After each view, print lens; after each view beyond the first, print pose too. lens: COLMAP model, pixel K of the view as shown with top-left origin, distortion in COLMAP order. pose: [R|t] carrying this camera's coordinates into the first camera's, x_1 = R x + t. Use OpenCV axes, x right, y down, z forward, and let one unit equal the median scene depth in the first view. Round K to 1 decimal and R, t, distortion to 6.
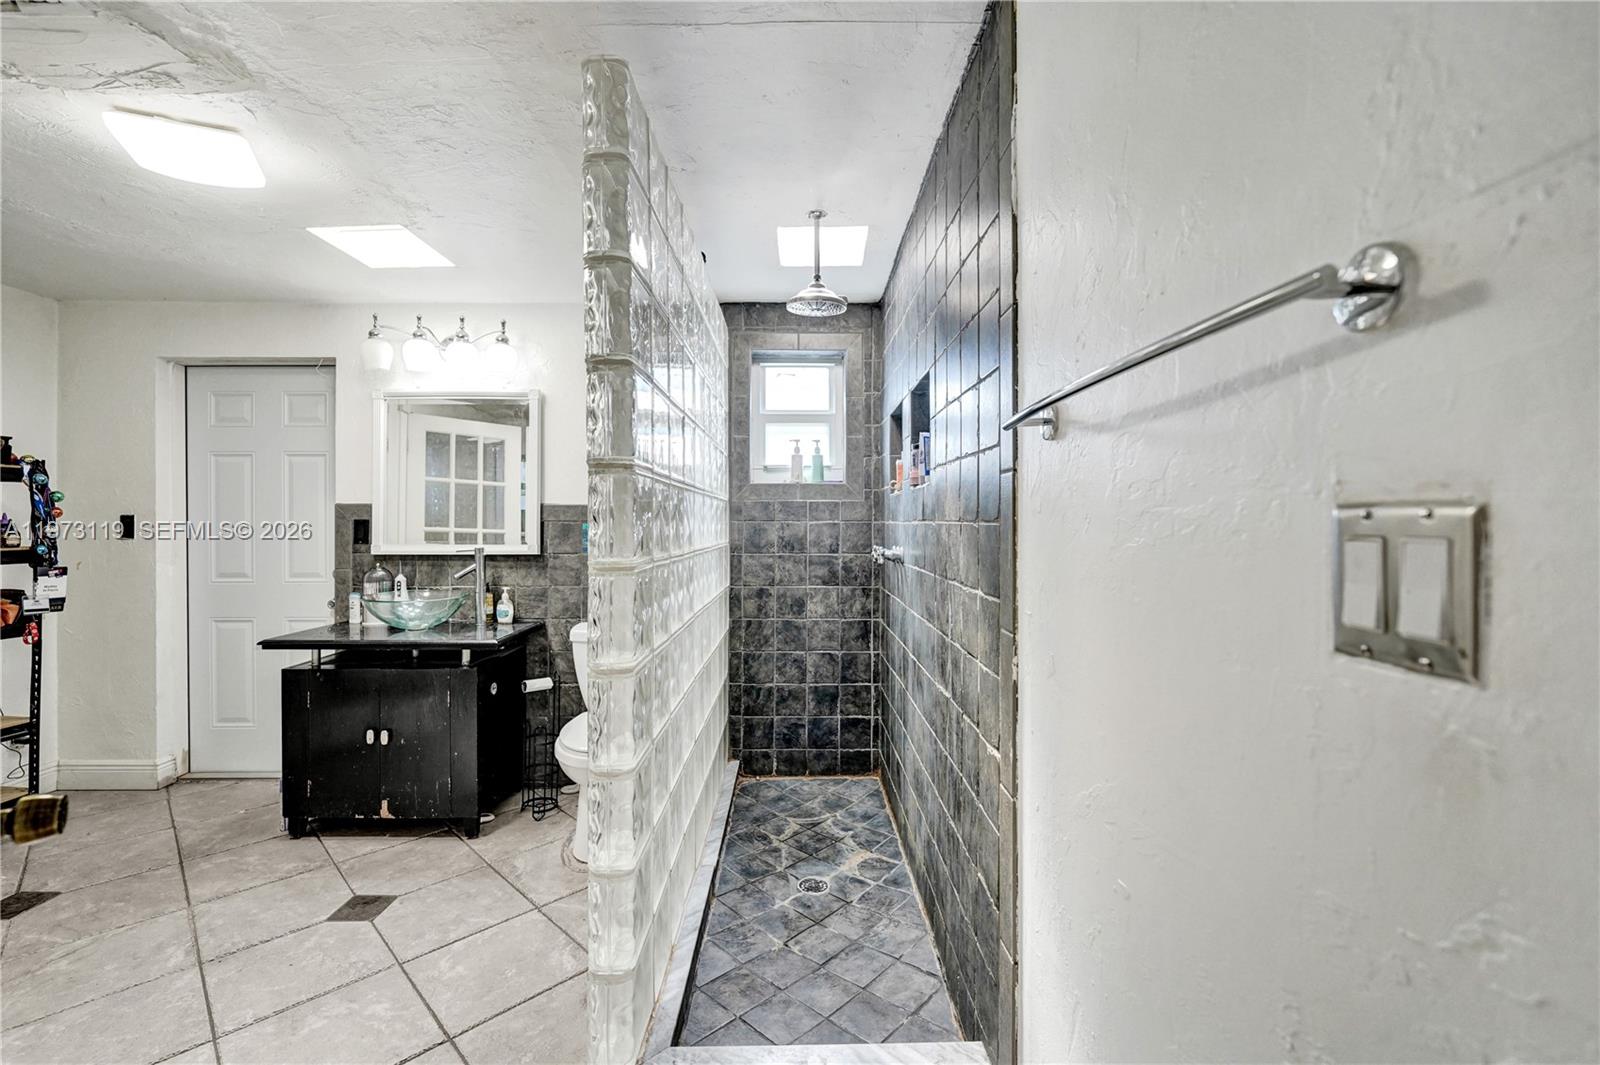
lens RADIAL K [[687.7, 0, 797.5], [0, 687.7, 528.2], [0, 0, 1]] dist [-0.004154, -0.000214]
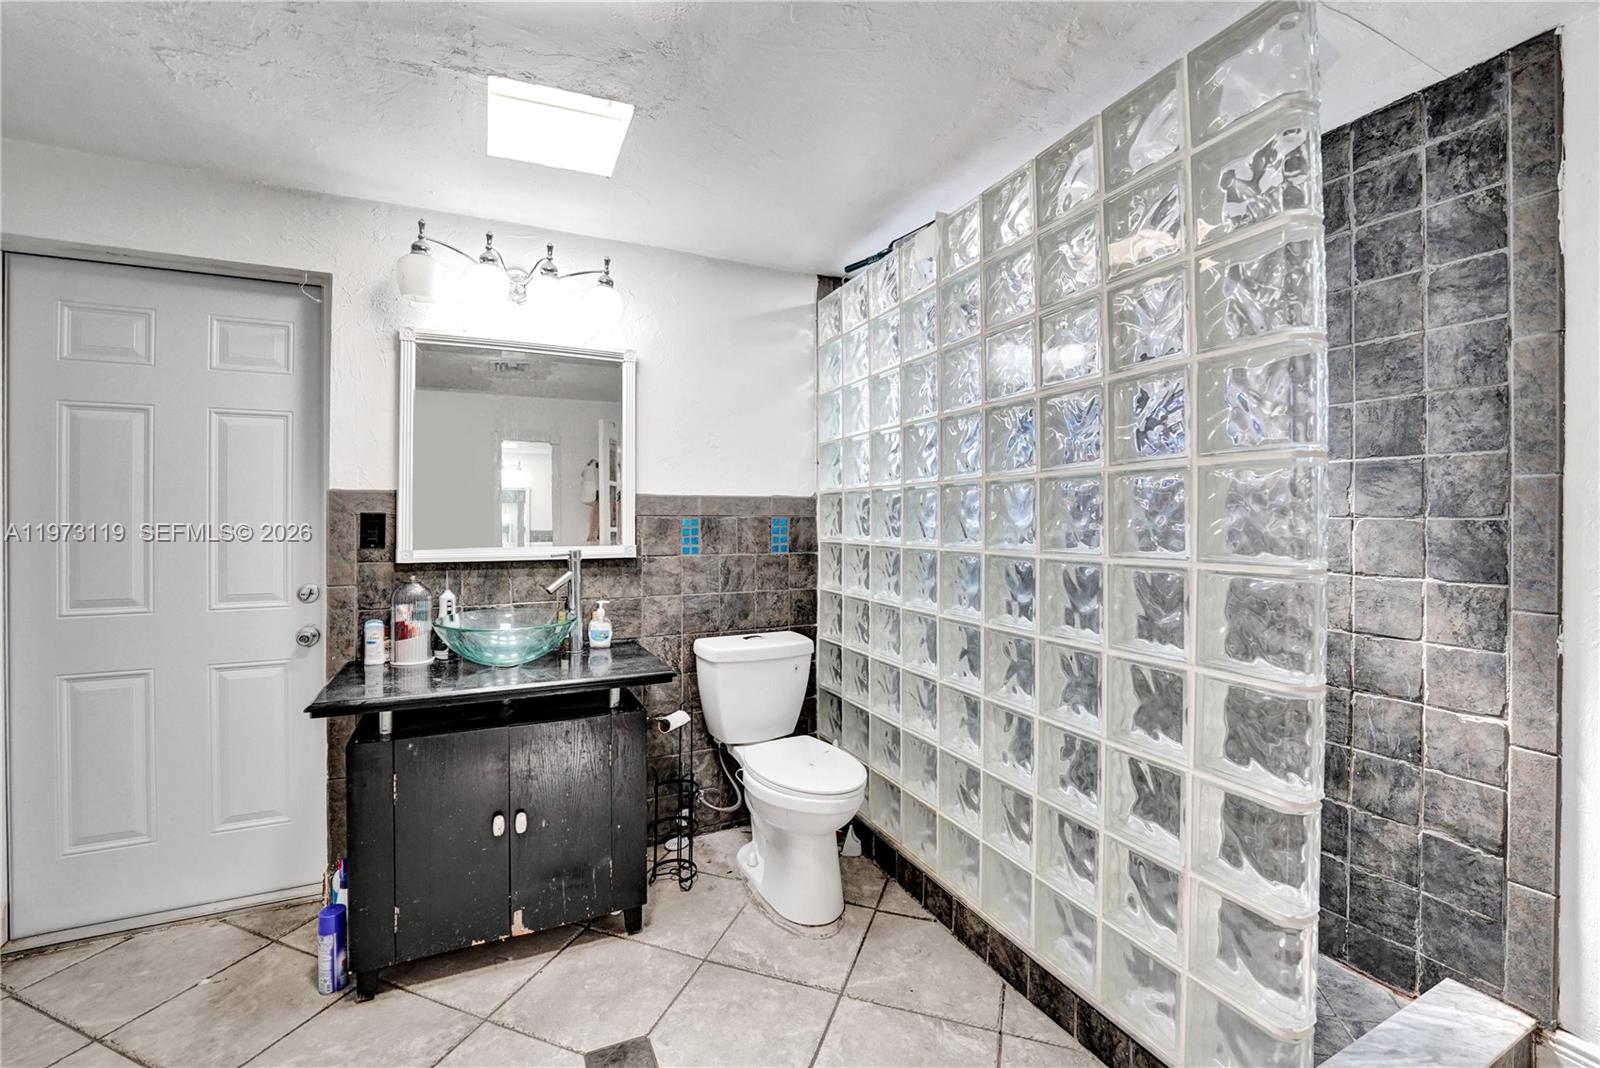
lens RADIAL K [[662.1, 0, 796.4], [0, 662.1, 519.1], [0, 0, 1]] dist [-0.027919, 0.000190]
pose [[0.907935, -0.001470, 0.419108, -0.538694], [0.003254, 0.999988, -0.003541, -0.002988], [-0.419098, 0.004579, 0.907929, 0.232279]]
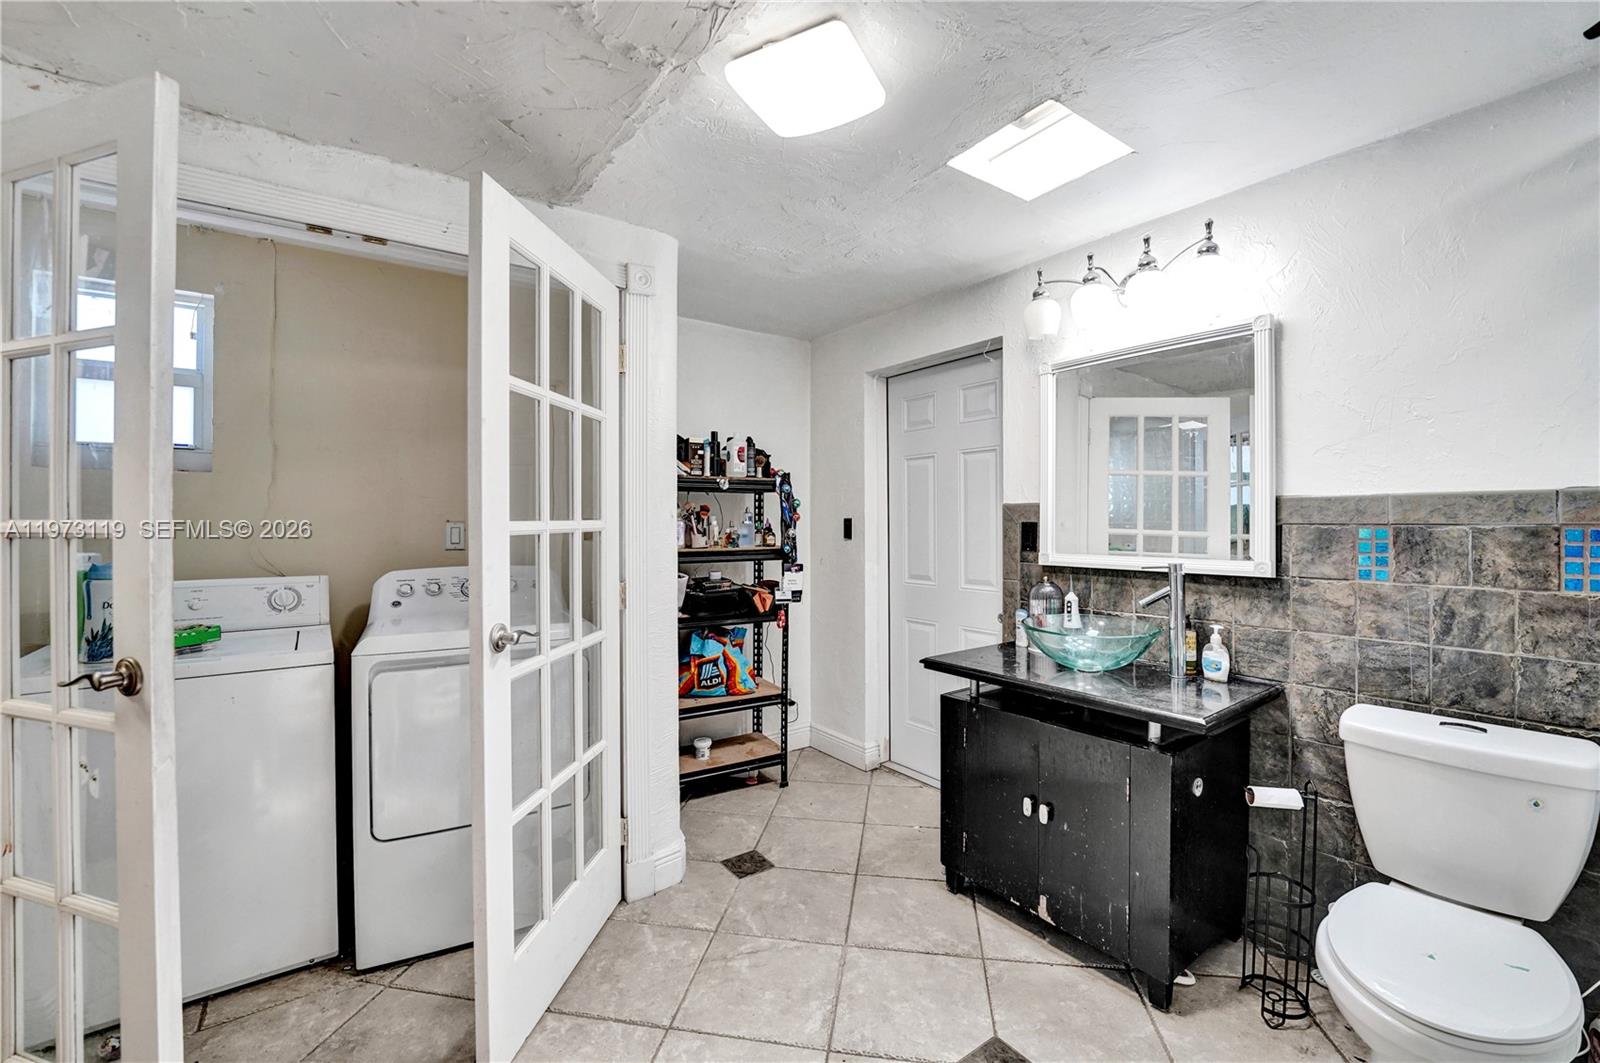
lens RADIAL K [[662.1, 0, 796.4], [0, 662.1, 516.6], [0, 0, 1]] dist [-0.027919, 0.000190]
pose [[0.577345, -0.007858, -0.816463, -0.146284], [-0.002287, 0.999934, -0.011240, -0.009922], [0.816497, 0.008357, 0.577289, 0.312216]]
